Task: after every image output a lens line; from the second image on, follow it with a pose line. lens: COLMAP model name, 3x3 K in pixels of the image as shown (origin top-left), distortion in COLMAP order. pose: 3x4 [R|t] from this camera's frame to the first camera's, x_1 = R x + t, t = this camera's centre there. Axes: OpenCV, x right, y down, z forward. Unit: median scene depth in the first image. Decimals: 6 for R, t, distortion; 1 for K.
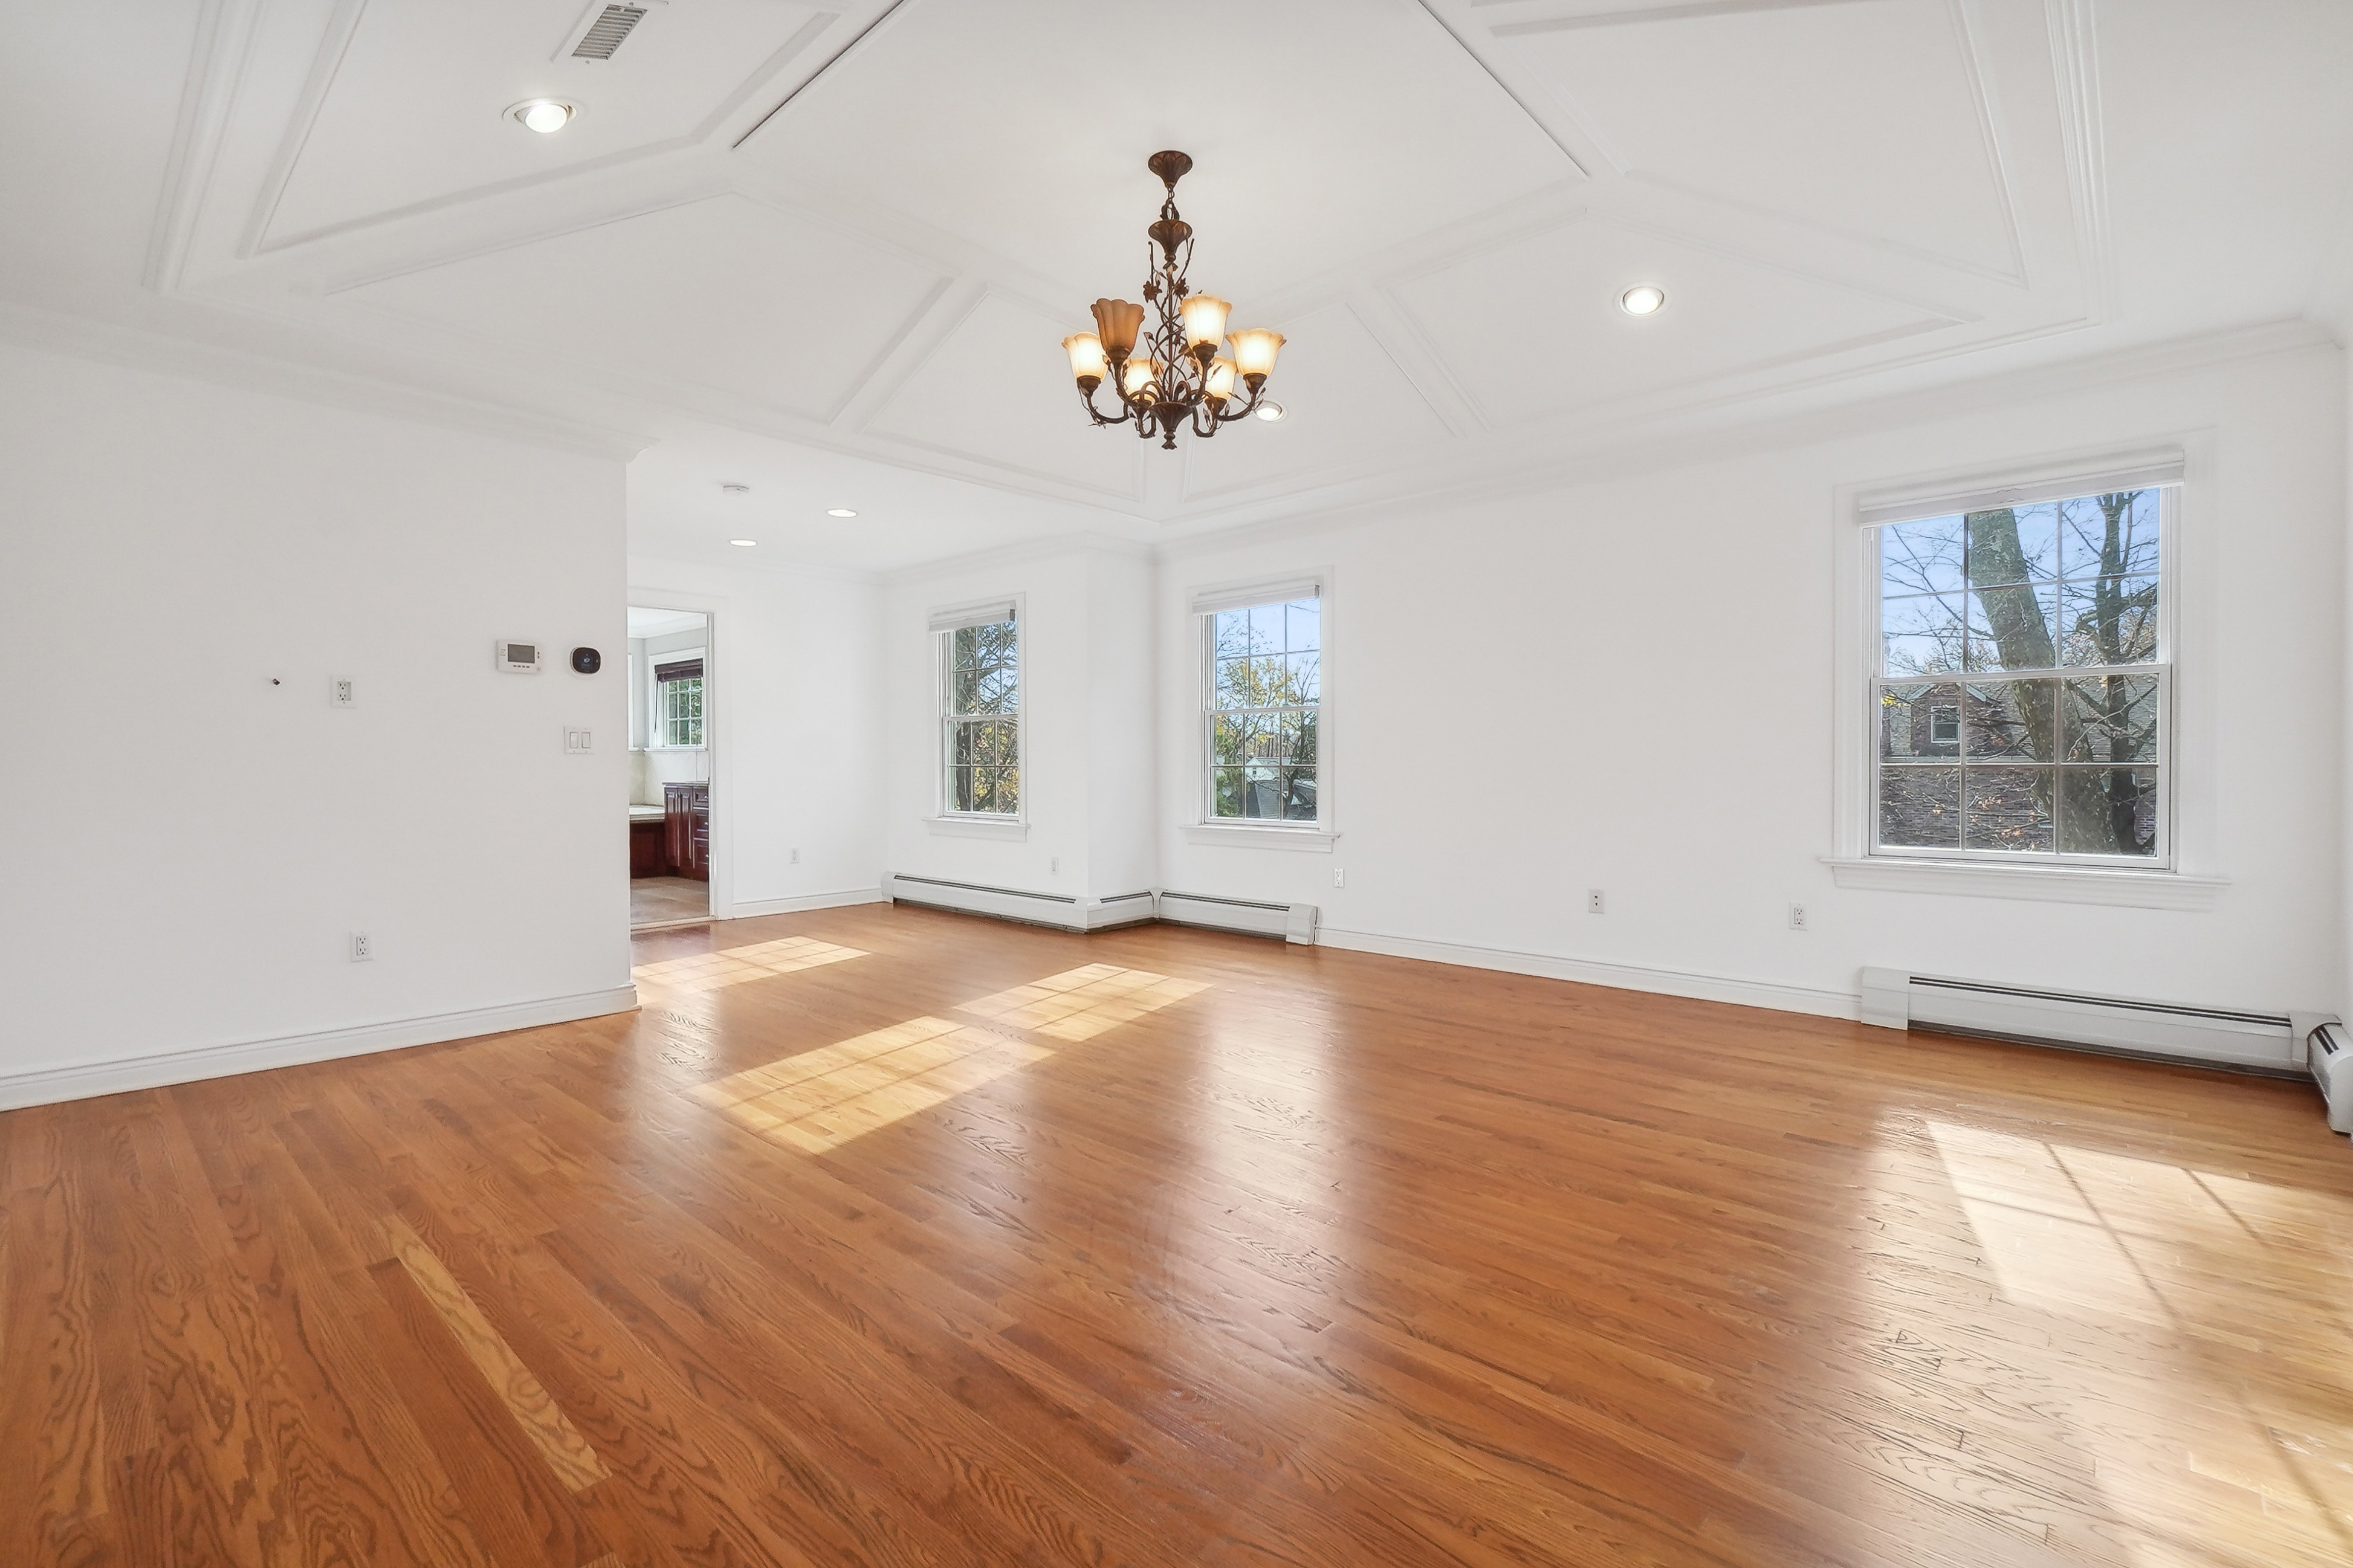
lens RADIAL K [[1070.5, 0, 1173.8], [0, 1070.5, 789.8], [0, 0, 1]] dist [0.002075, -0.001273]
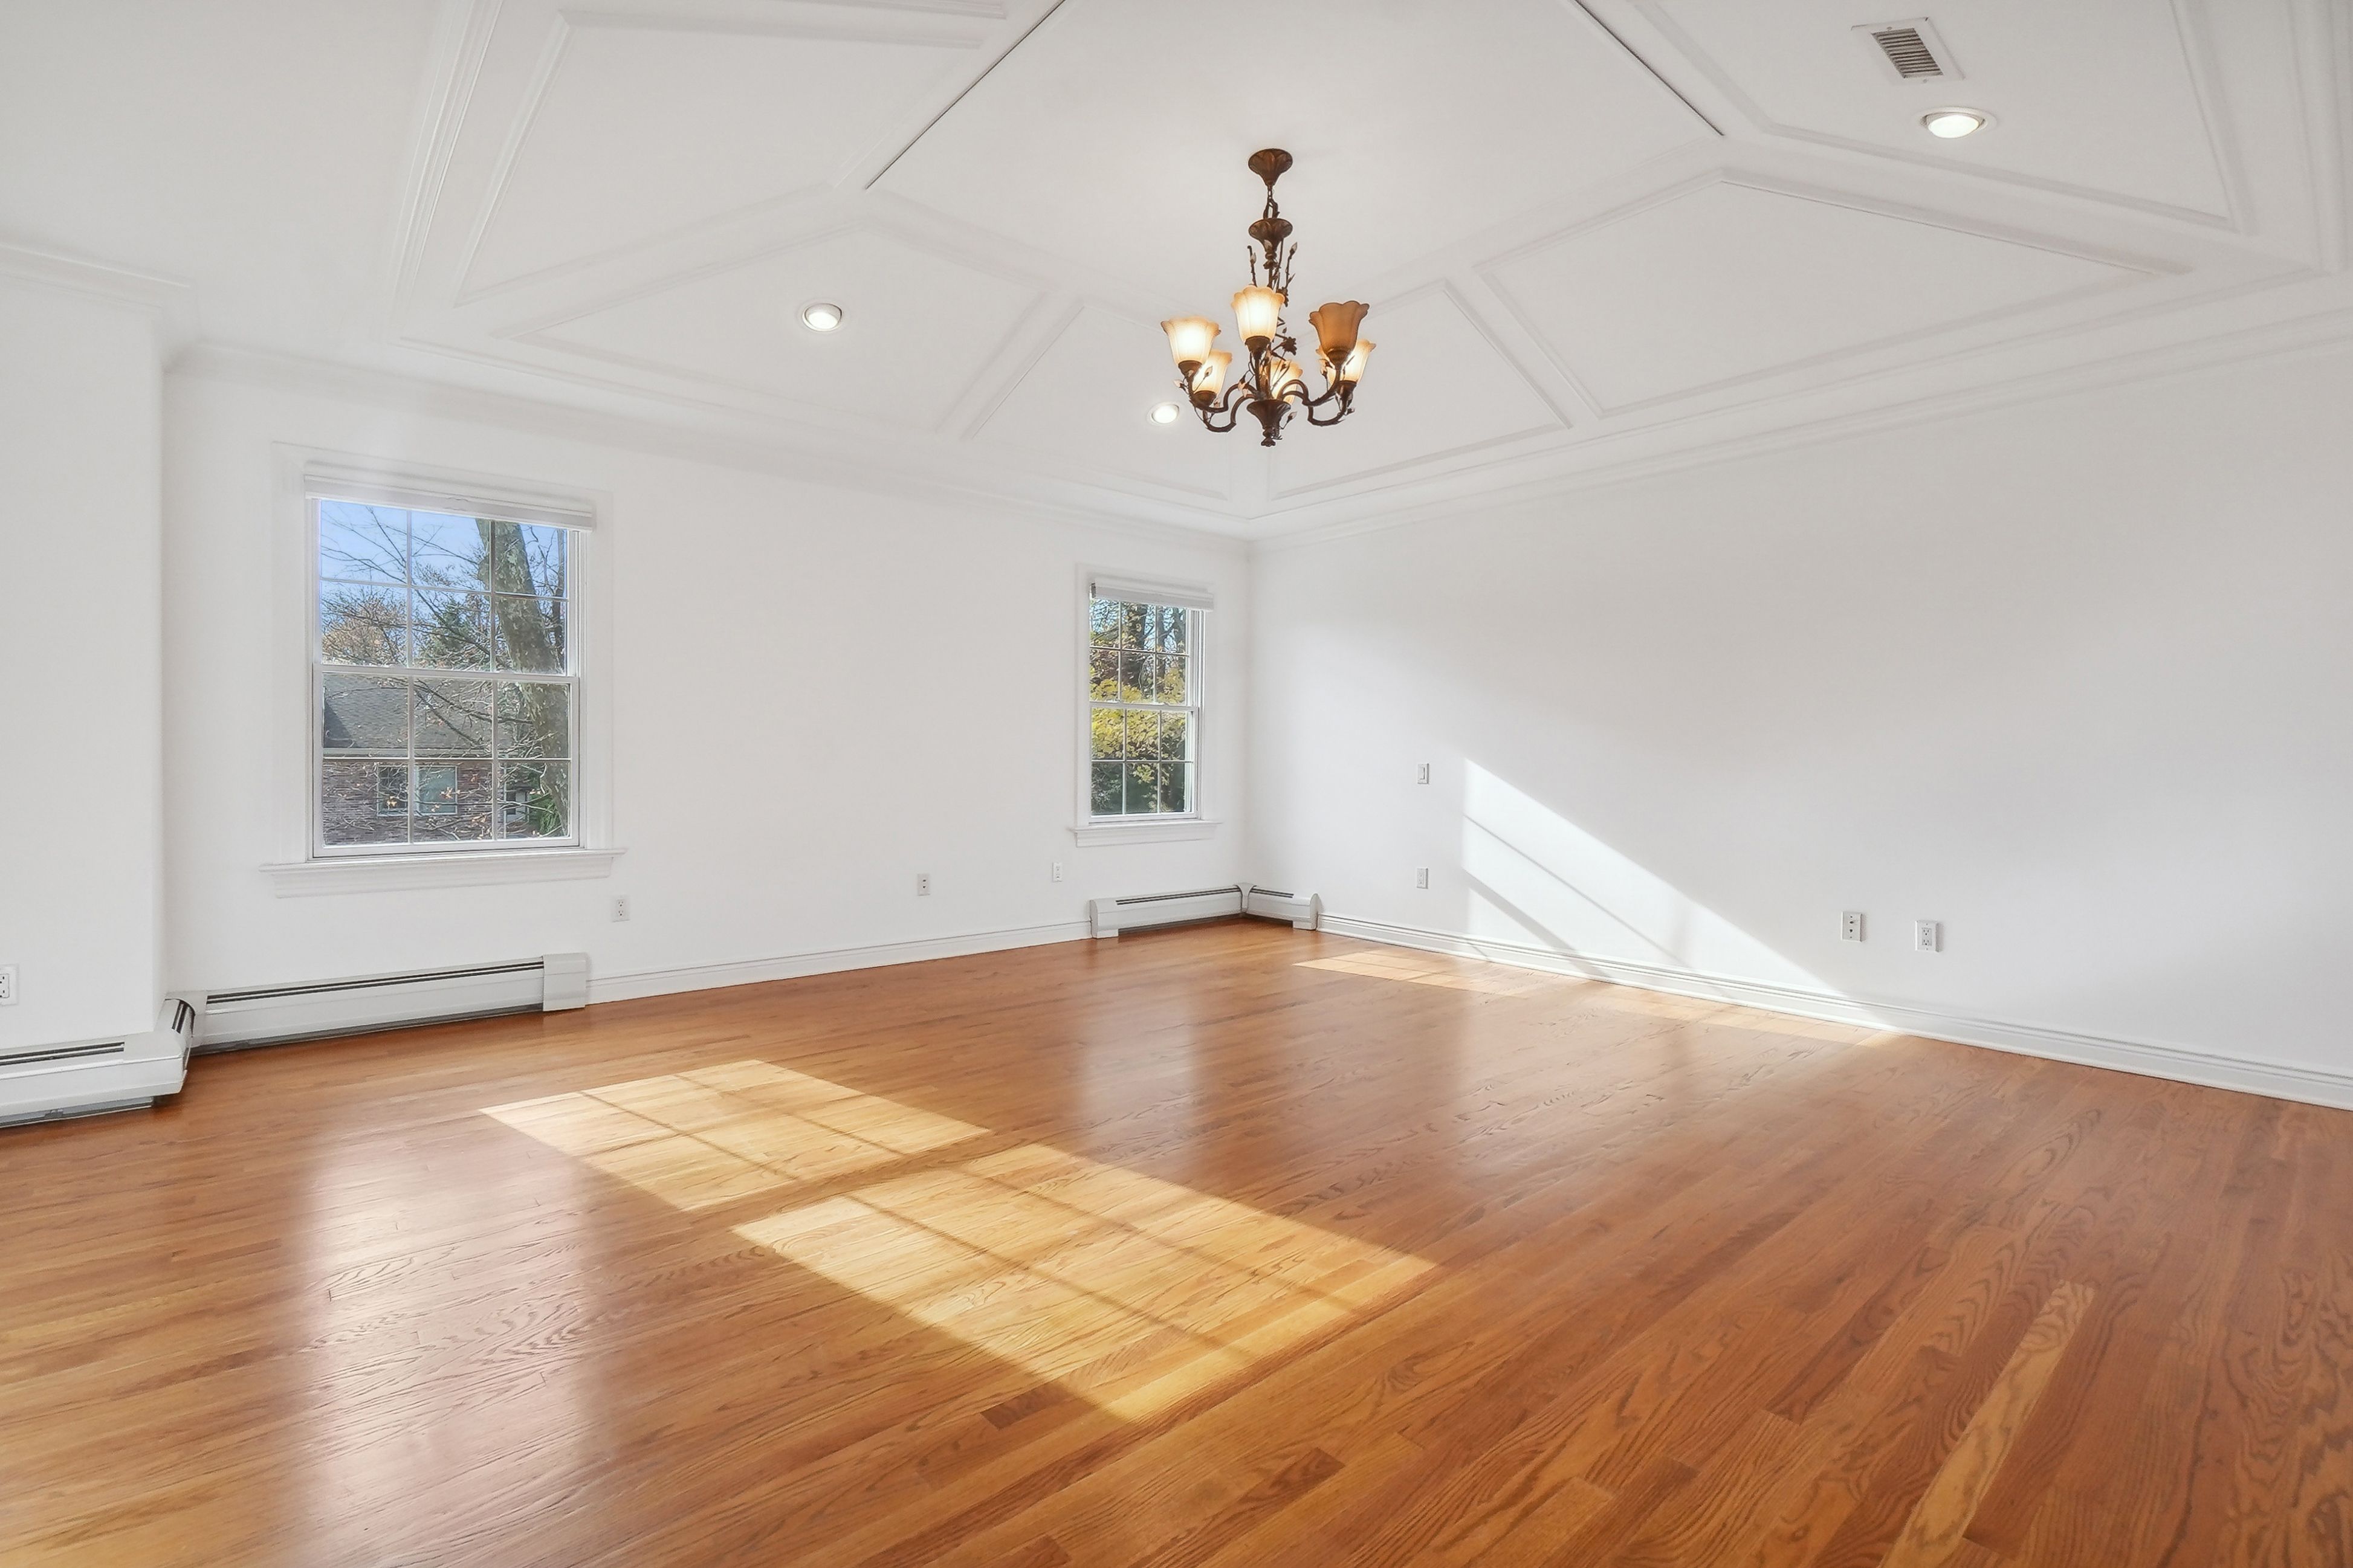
lens RADIAL K [[1070.5, 0, 1152.8], [0, 1070.5, 747.3], [0, 0, 1]] dist [0.002075, -0.001273]
pose [[0.099710, 0.015369, 0.994898, -1.016028], [0.018944, 0.999670, -0.017341, -0.018652], [-0.994836, 0.020577, 0.099386, 1.012896]]
